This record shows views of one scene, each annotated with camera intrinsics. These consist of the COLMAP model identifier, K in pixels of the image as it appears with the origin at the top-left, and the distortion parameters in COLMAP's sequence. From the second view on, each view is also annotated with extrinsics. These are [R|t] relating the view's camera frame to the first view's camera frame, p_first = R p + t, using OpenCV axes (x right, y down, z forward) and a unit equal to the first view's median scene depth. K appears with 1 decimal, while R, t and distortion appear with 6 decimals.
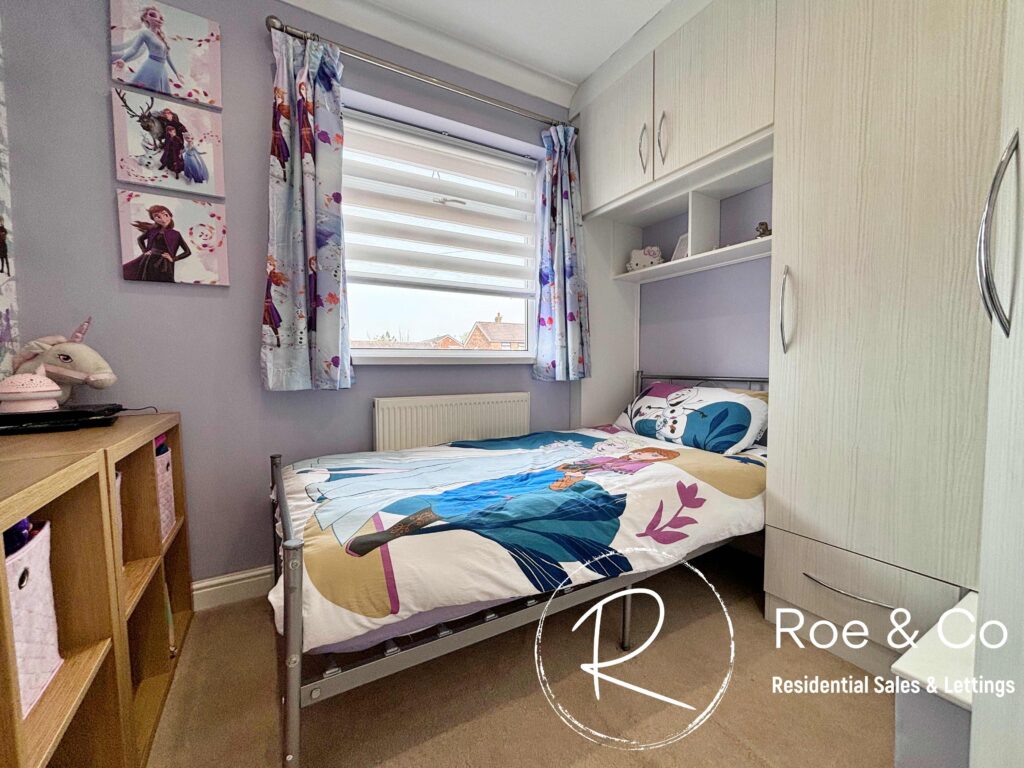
lens RADIAL K [[411.8, 0, 510.1], [0, 411.8, 384.9], [0, 0, 1]] dist [-0.001513, -0.000160]
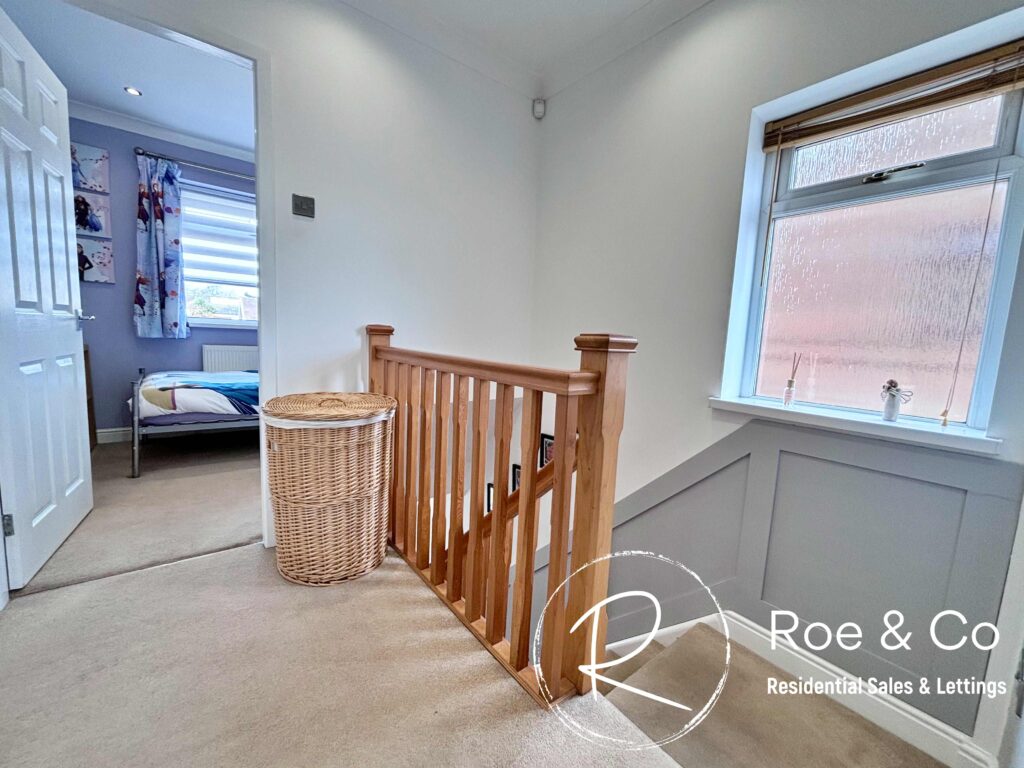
lens RADIAL K [[411.8, 0, 513.3], [0, 411.8, 385.6], [0, 0, 1]] dist [-0.001513, -0.000160]
pose [[0.987431, 0.038518, 0.153282, 0.931575], [-0.049030, 0.996654, 0.065401, 0.027718], [-0.150250, -0.072094, 0.986016, -1.282810]]
